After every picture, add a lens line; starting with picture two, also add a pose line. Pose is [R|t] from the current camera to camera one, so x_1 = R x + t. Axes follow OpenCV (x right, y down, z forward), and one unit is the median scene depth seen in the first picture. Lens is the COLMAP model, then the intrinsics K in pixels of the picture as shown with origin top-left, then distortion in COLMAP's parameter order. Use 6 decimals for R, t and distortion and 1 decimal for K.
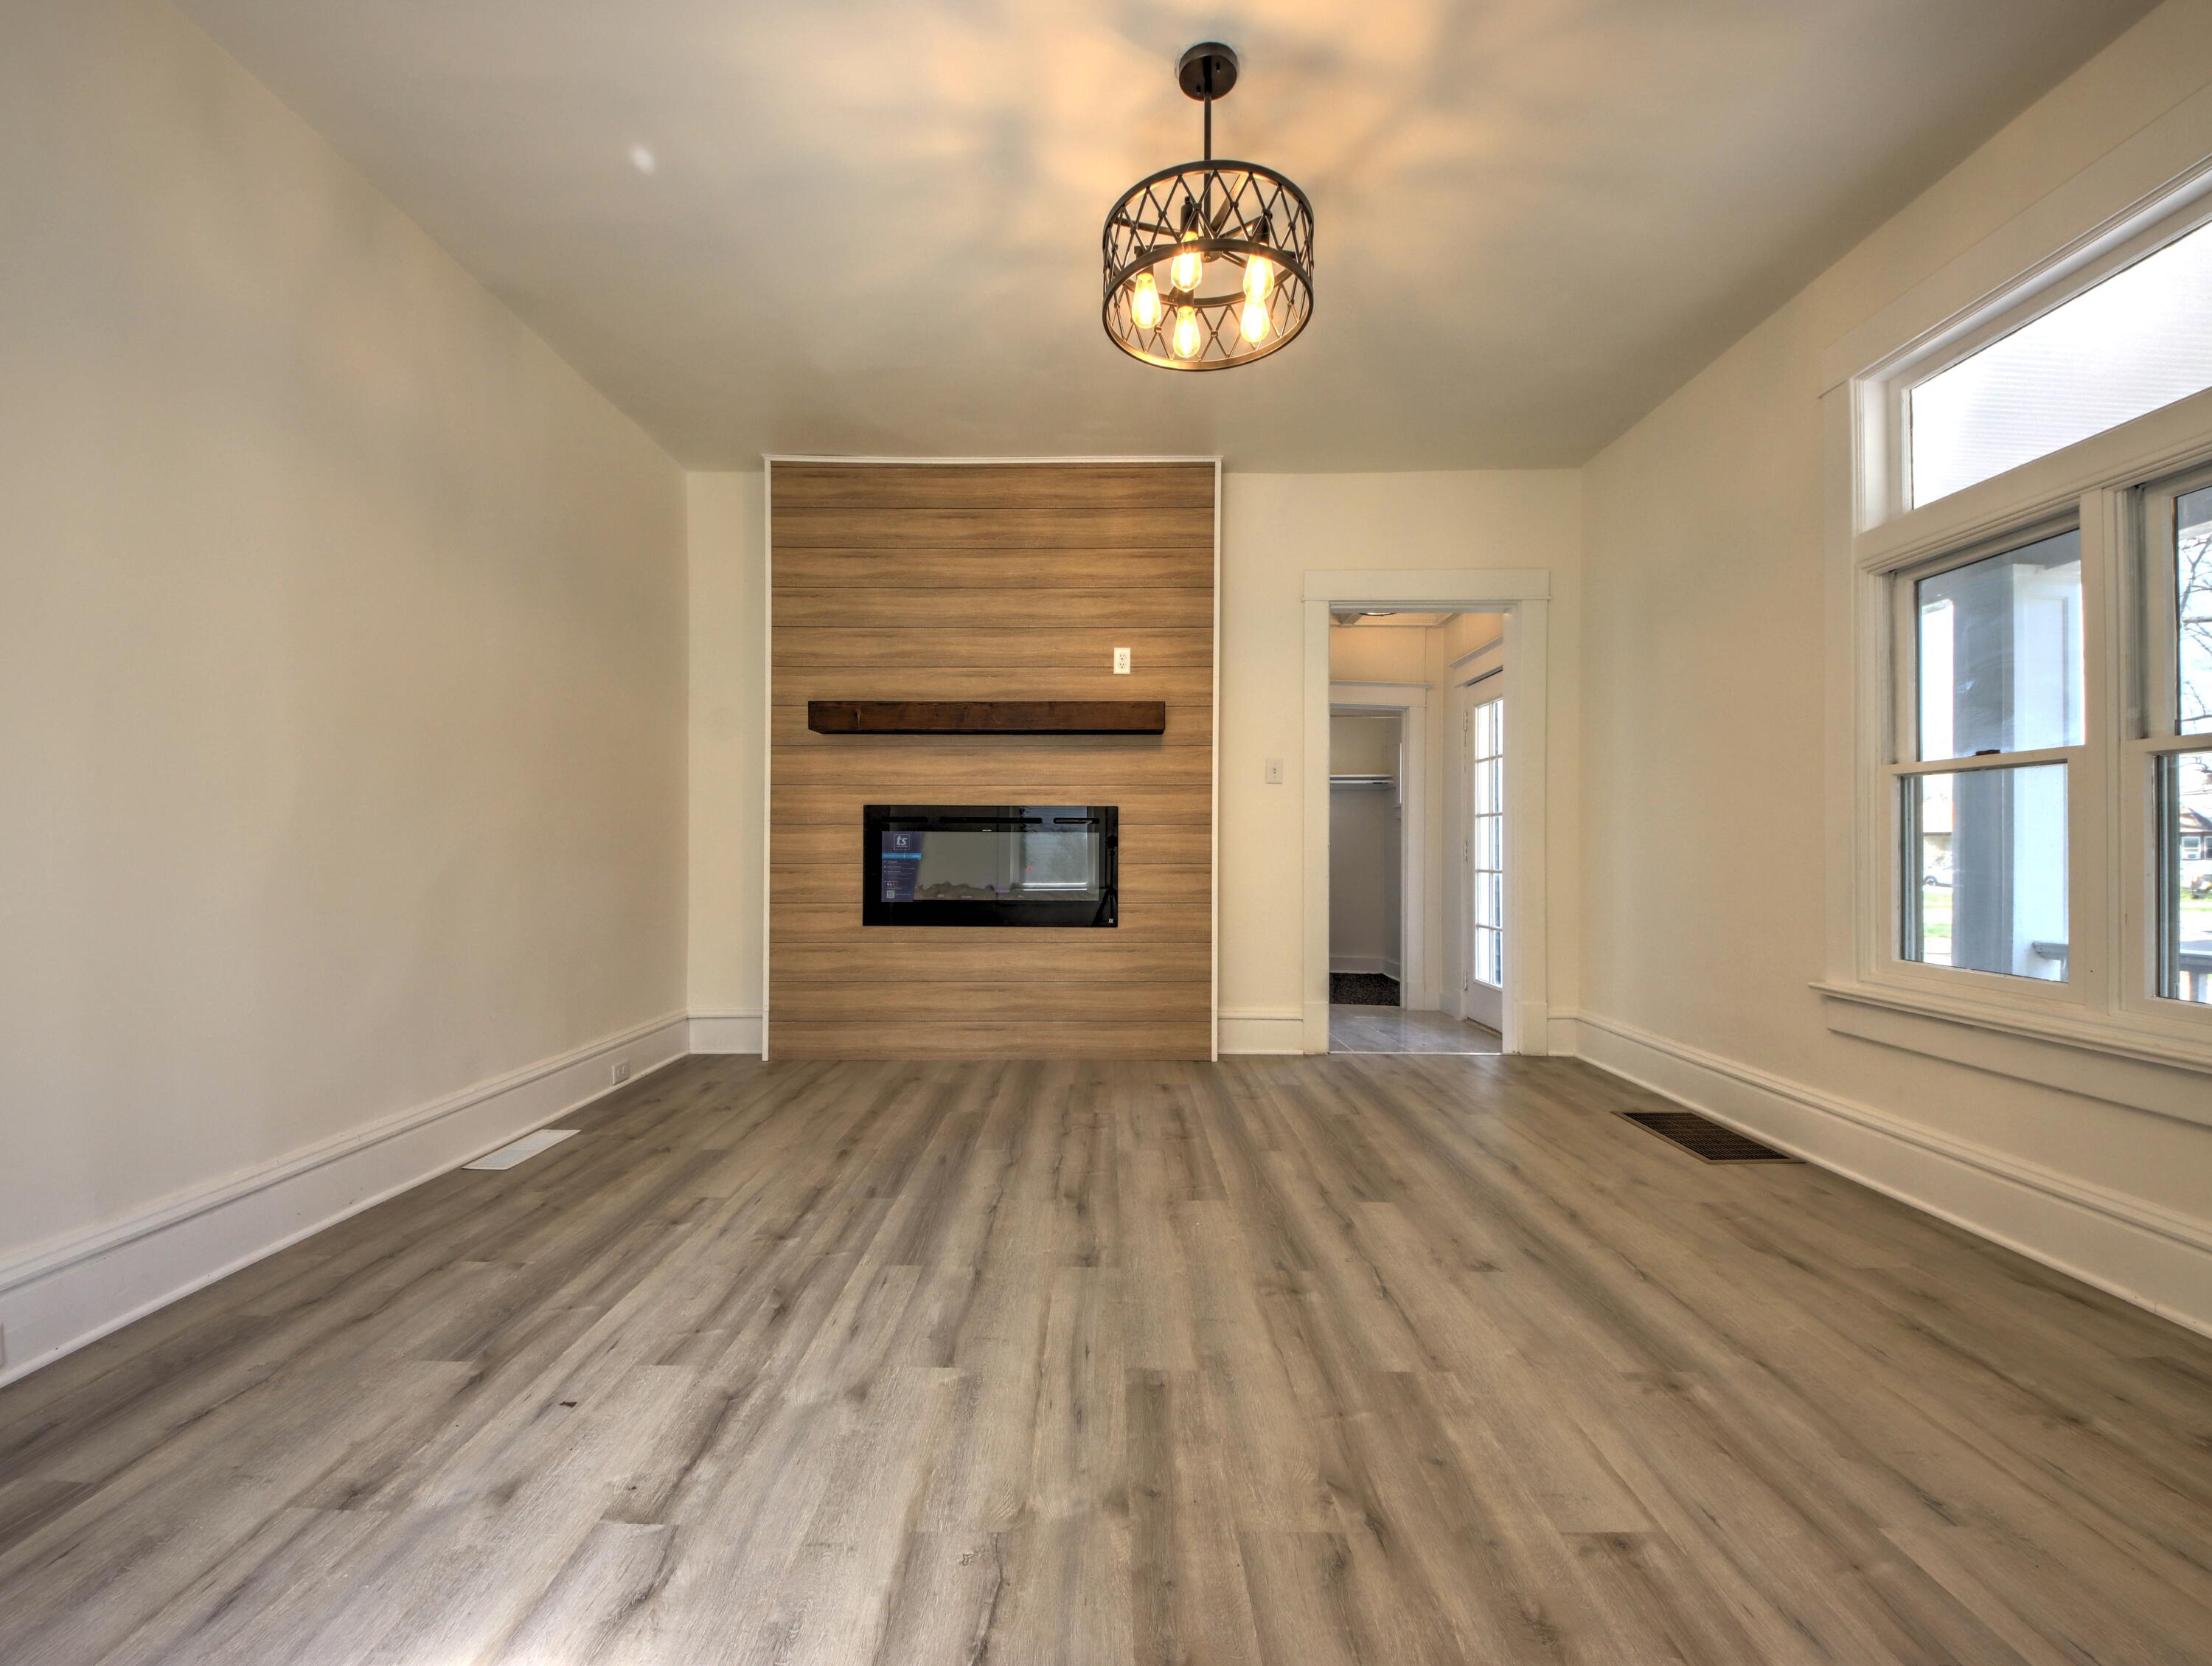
lens RADIAL K [[933.4, 0, 1100.9], [0, 933.4, 843.1], [0, 0, 1]] dist [0.061838, -0.046047]
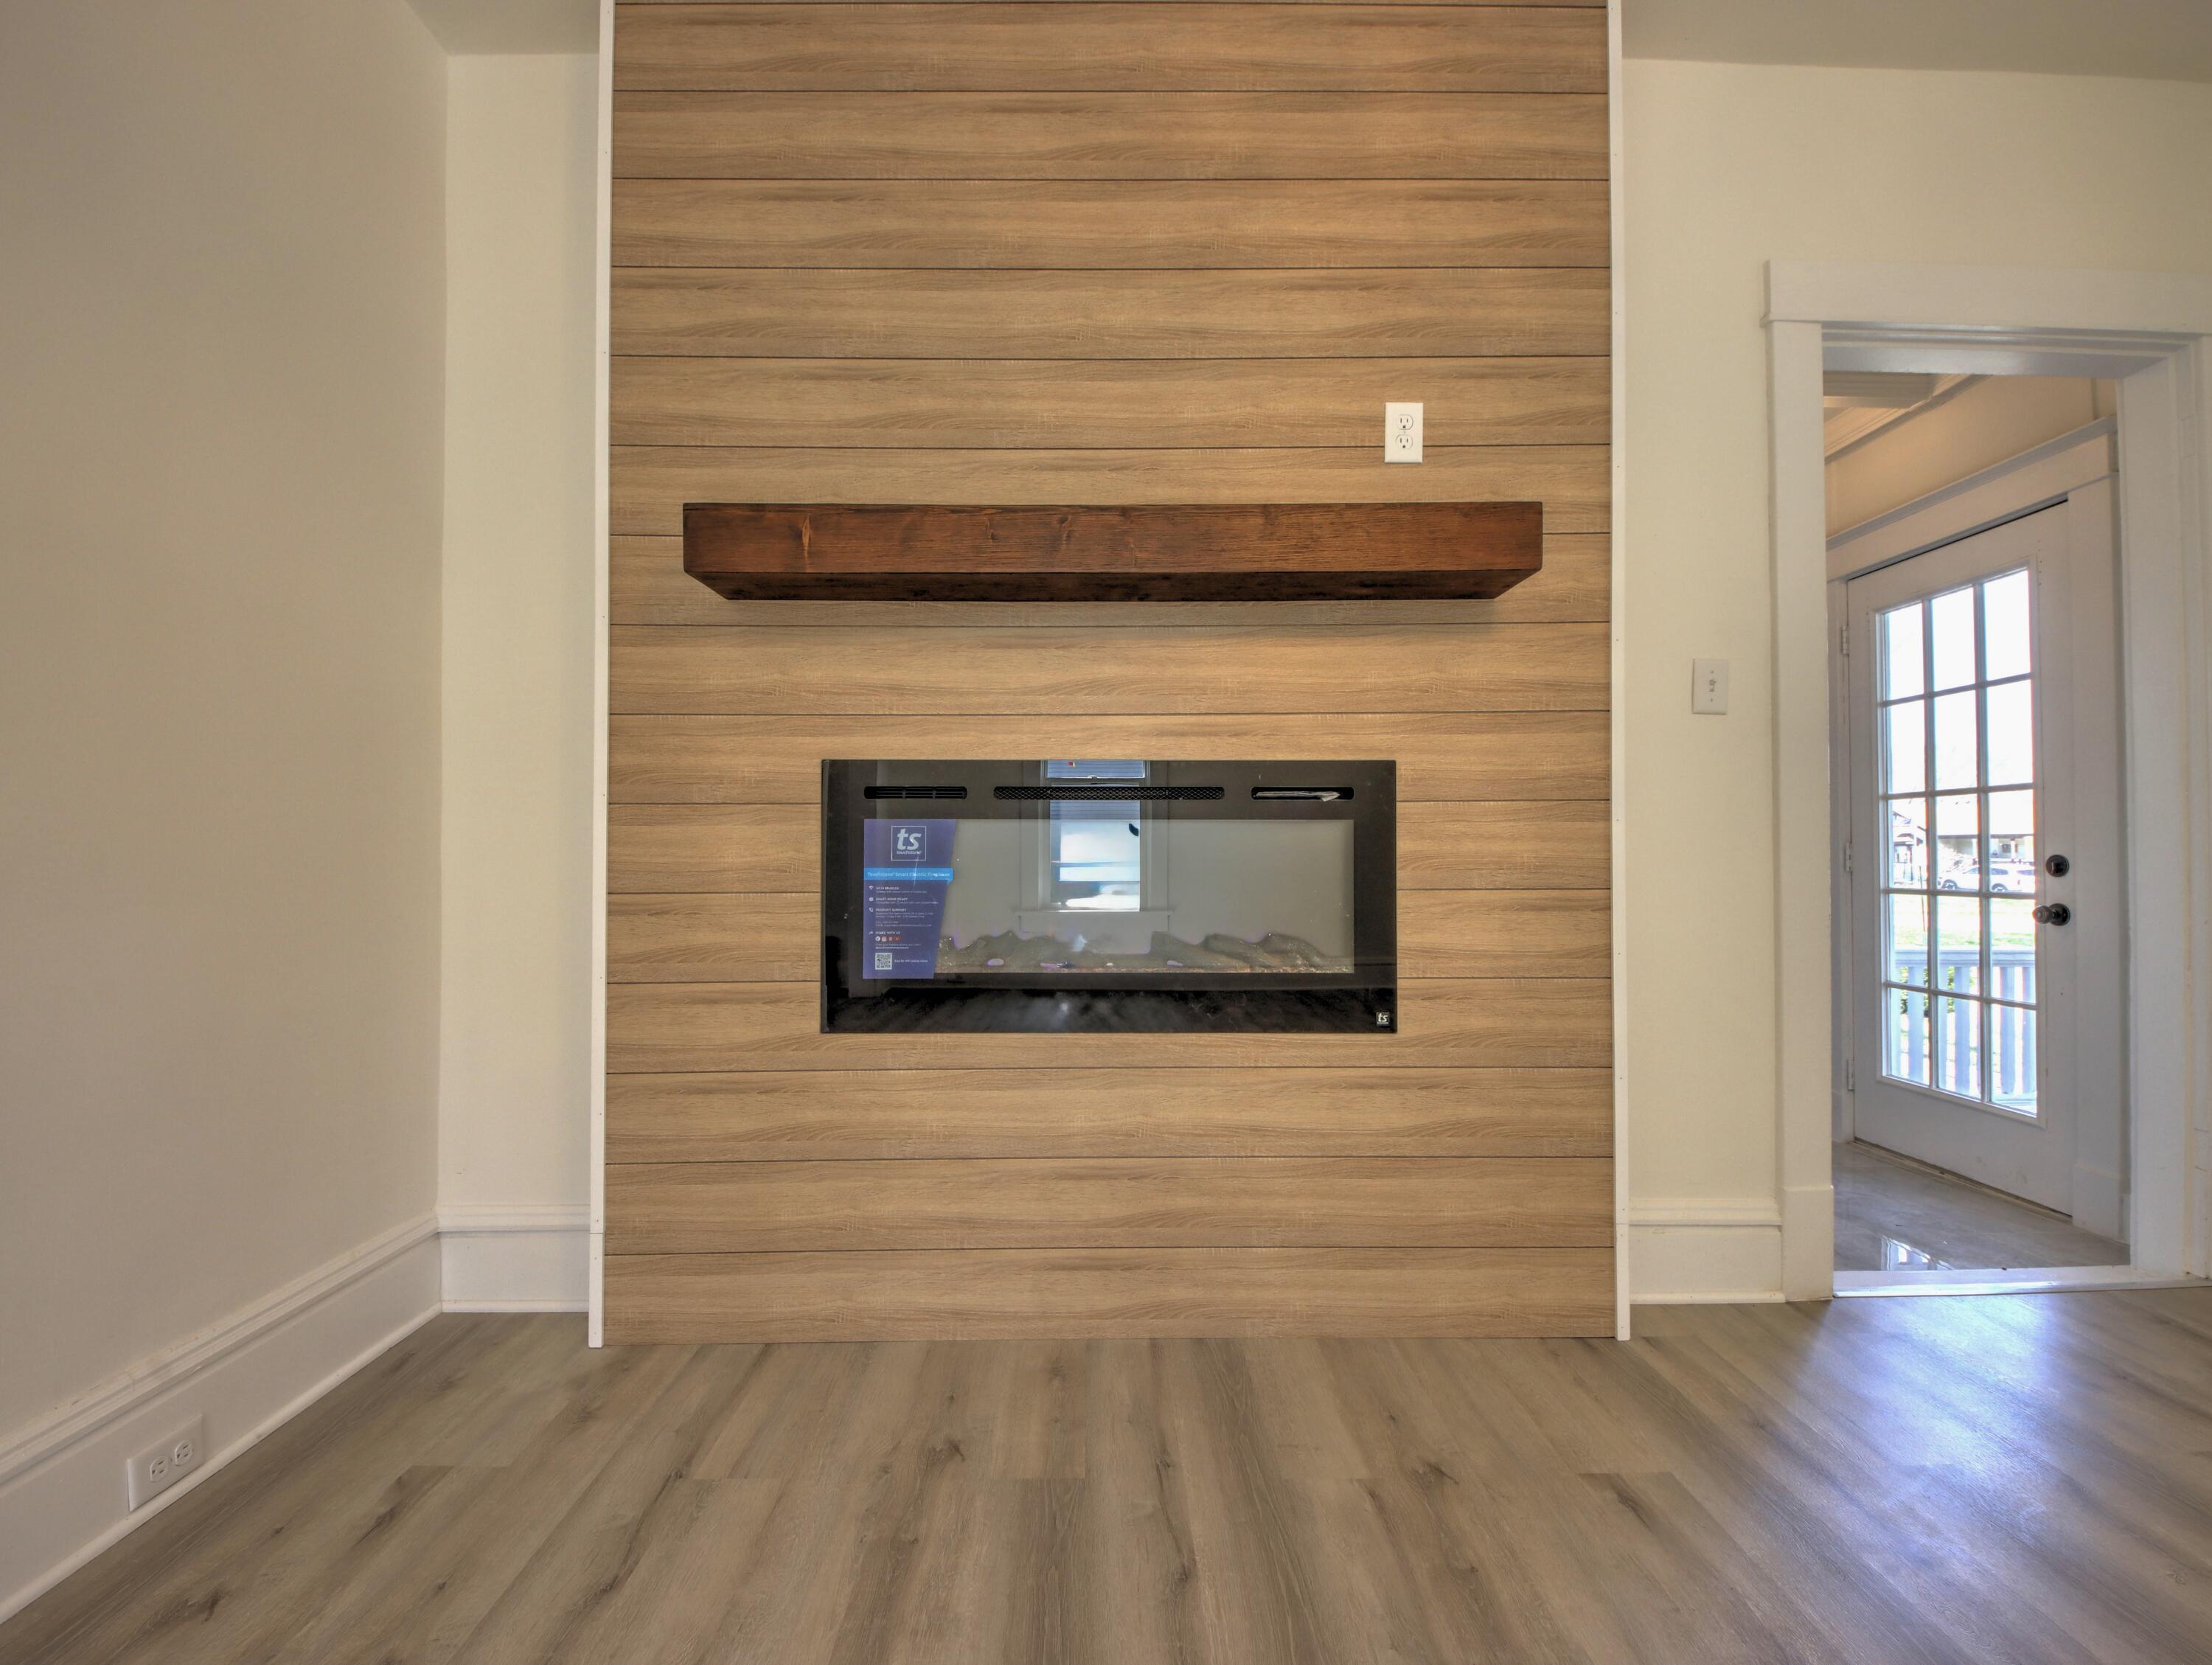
lens RADIAL K [[936.5, 0, 1103.0], [0, 936.5, 839.0], [0, 0, 1]] dist [0.033496, -0.019376]
pose [[0.999811, -0.004546, 0.018903, -0.130556], [0.004726, 0.999944, -0.009474, 0.001596], [-0.018859, 0.009562, 0.999776, 0.561622]]
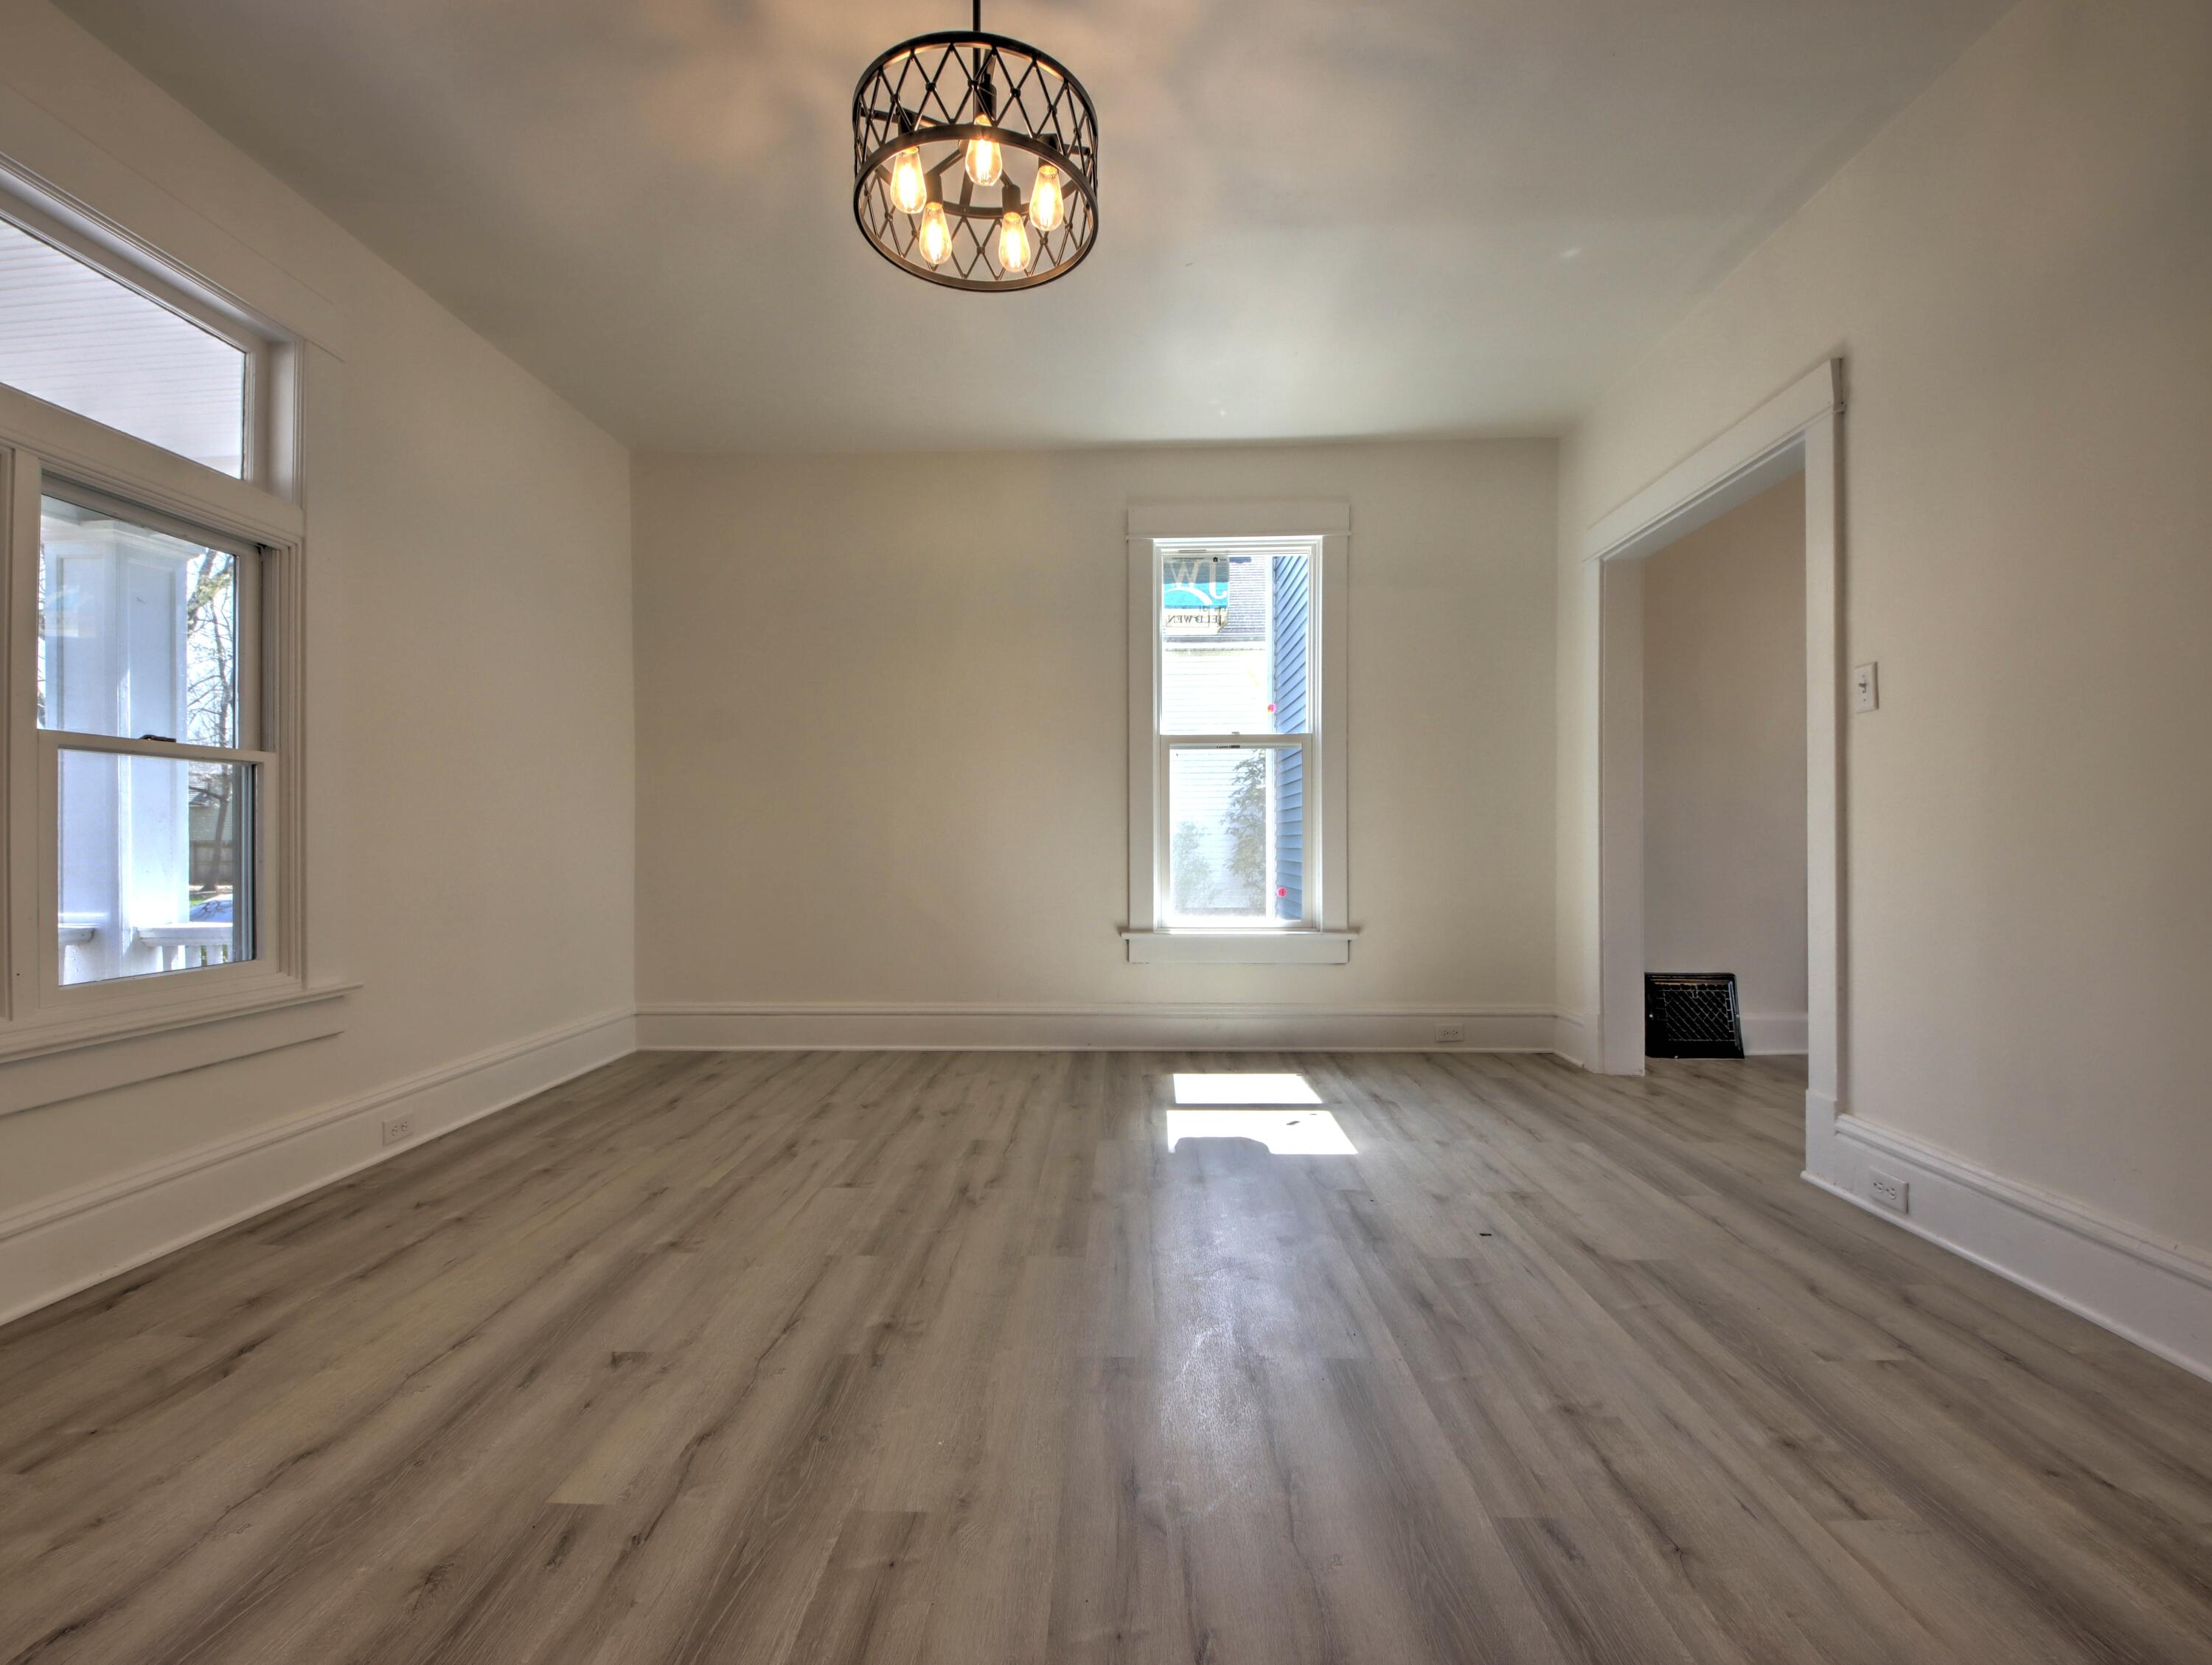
lens RADIAL K [[933.3, 0, 1100.9], [0, 933.3, 842.6], [0, 0, 1]] dist [0.061838, -0.046047]
pose [[-0.999727, 0.001248, 0.023343, -0.010387], [0.001247, 0.999999, -0.000048, 0.004620], [-0.023343, -0.000019, -0.999728, 0.944506]]
